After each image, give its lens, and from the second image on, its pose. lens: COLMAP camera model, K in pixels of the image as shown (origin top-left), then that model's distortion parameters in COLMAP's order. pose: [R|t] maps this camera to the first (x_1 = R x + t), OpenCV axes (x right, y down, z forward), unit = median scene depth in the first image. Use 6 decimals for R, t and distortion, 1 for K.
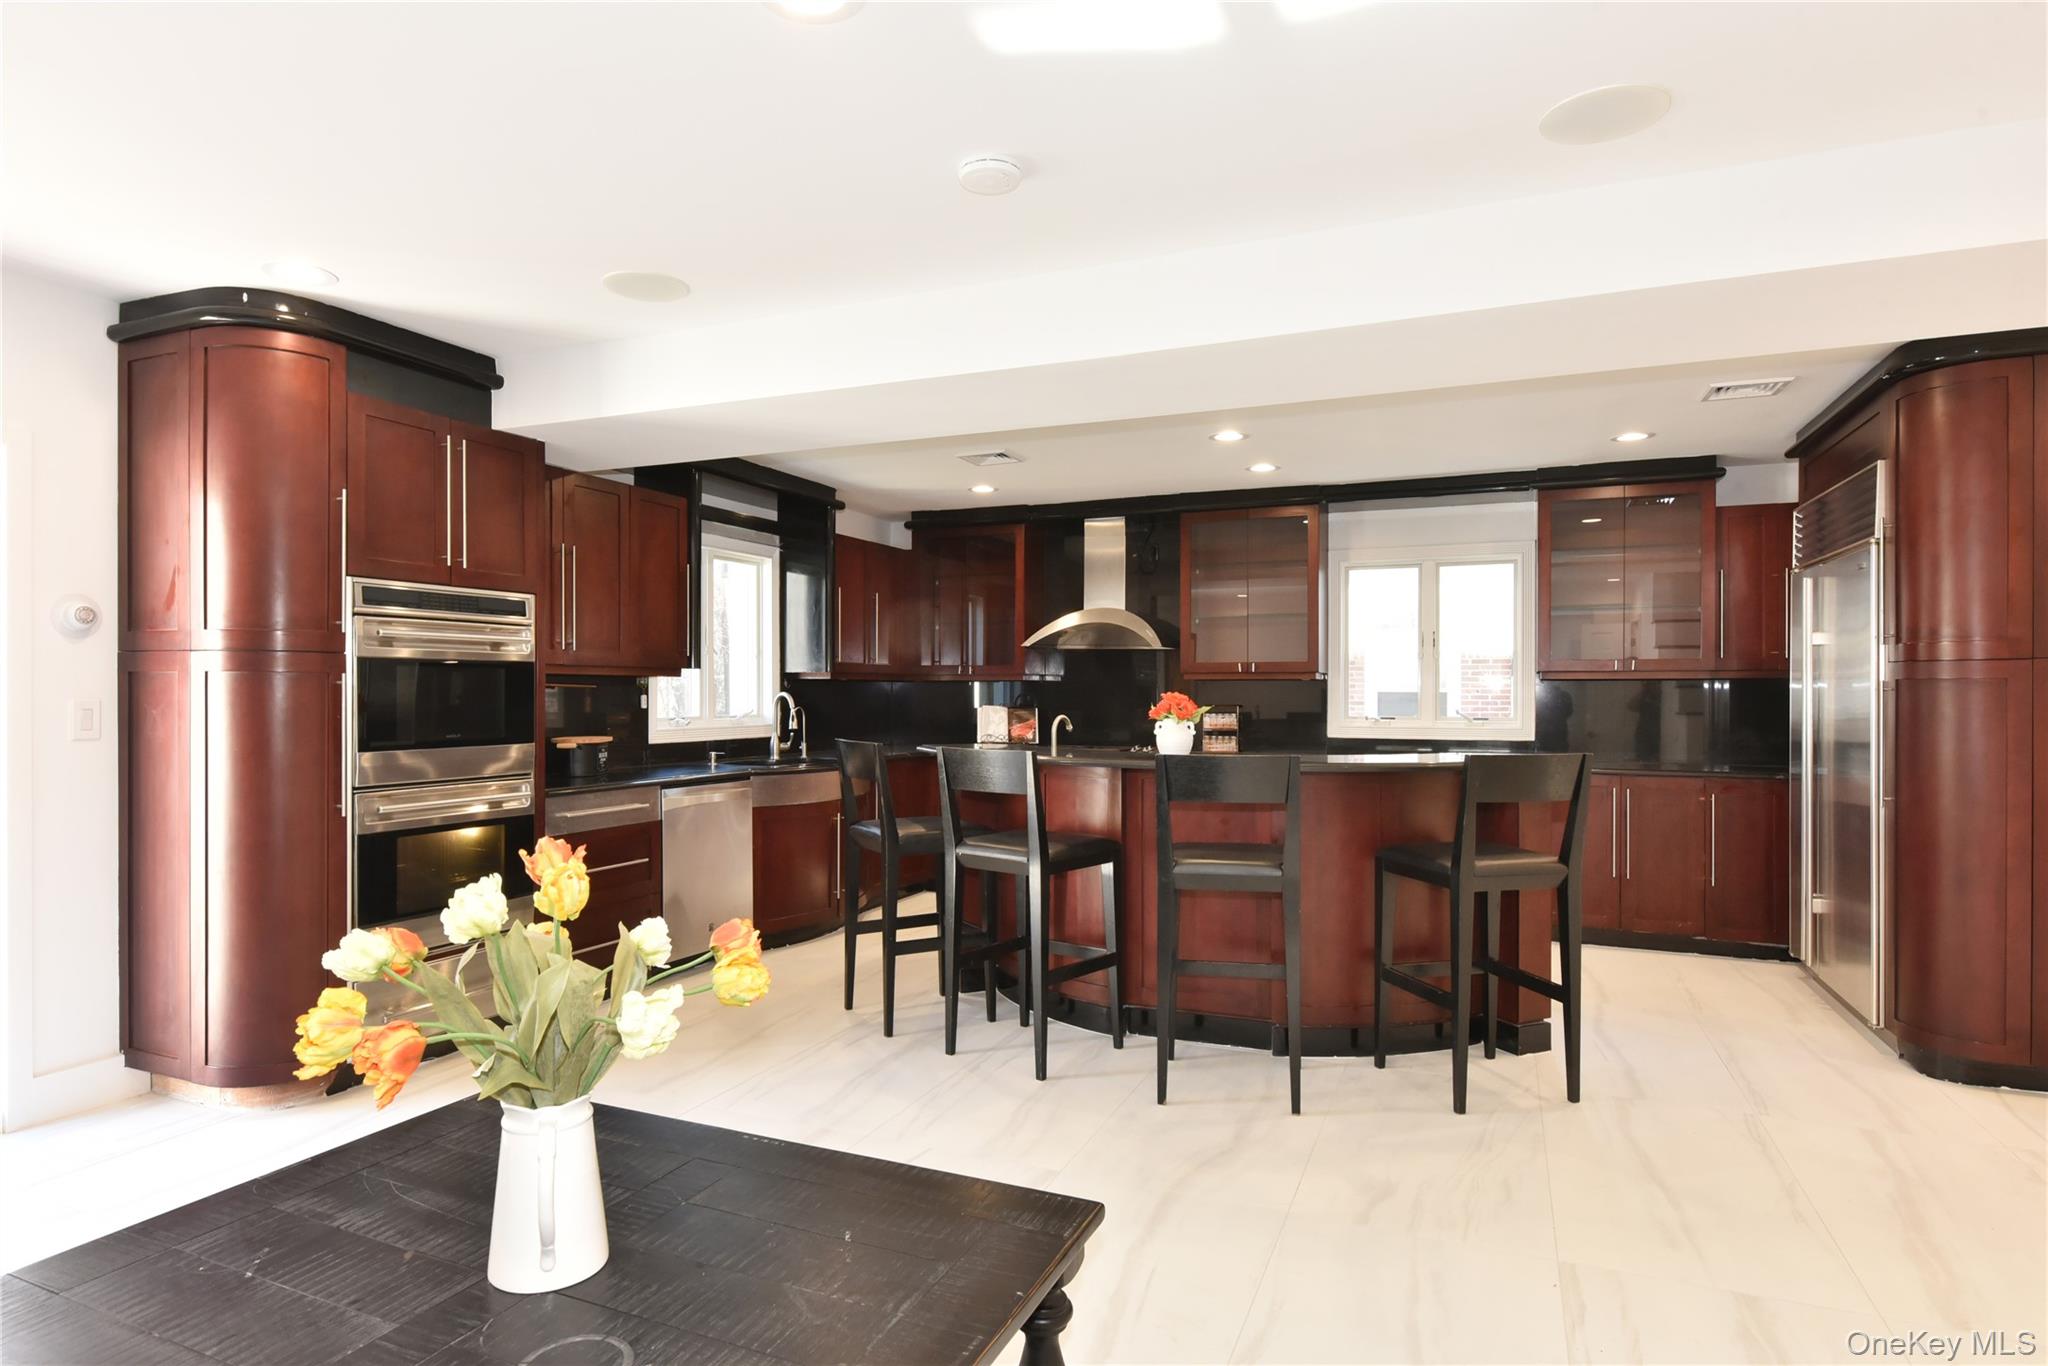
lens RADIAL K [[1116.9, 0, 1024.0], [0, 1116.9, 683.0], [0, 0, 1]] dist [0.000929, -0.013333]
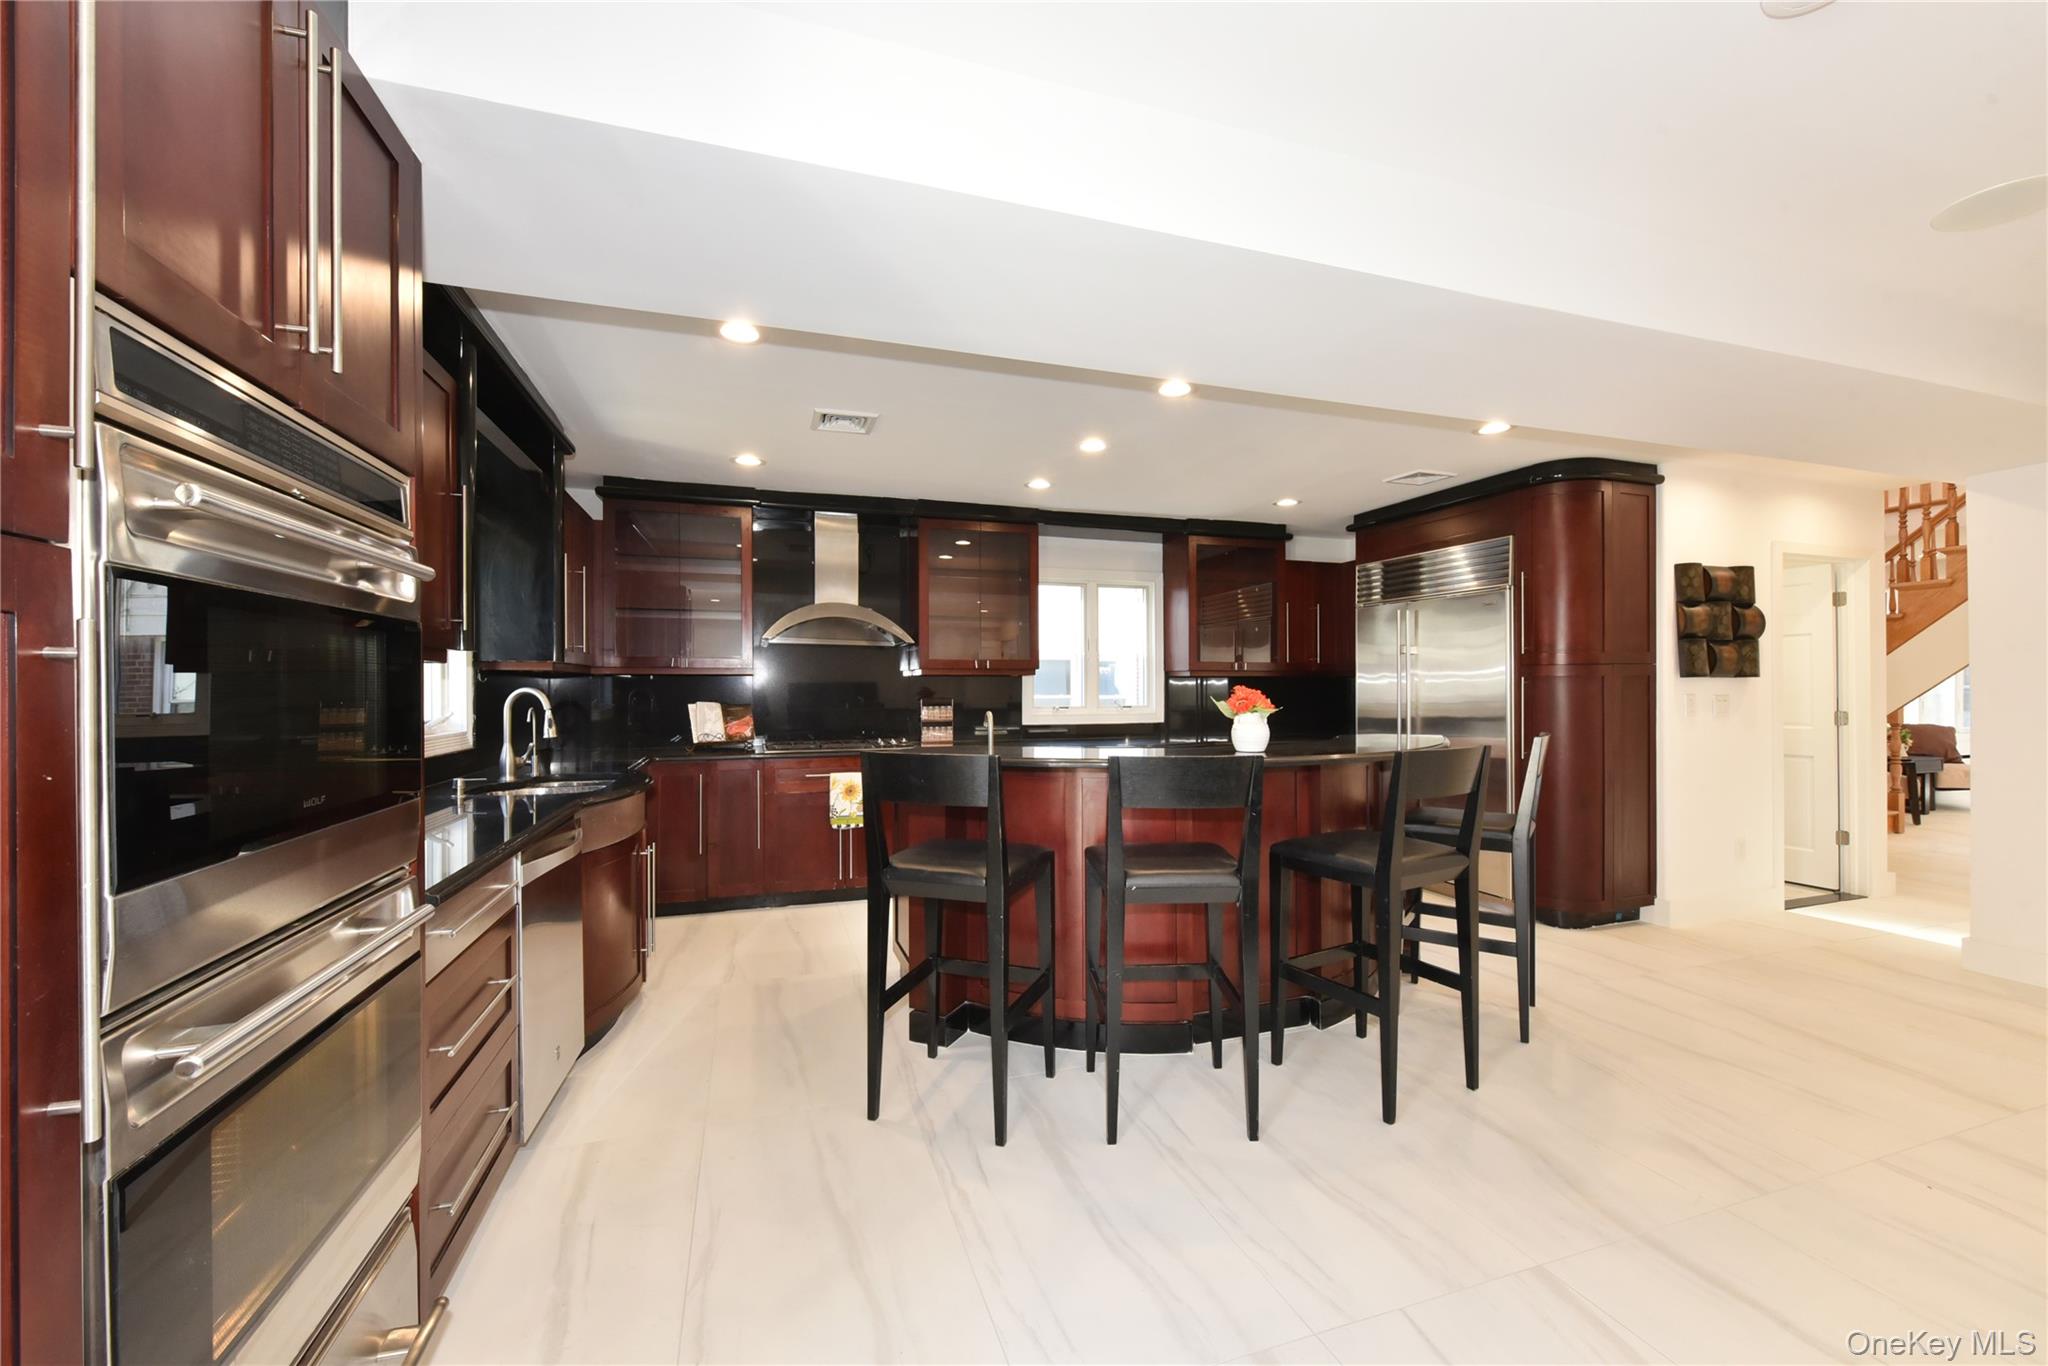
lens RADIAL K [[807.2, 0, 1029.0], [0, 807.2, 680.3], [0, 0, 1]] dist [-0.001021, -0.000057]
pose [[0.752067, 0.001236, 0.659085, -0.359106], [-0.001955, 0.999998, 0.000355, 0.001721], [-0.659083, -0.001555, 0.752068, 0.443894]]
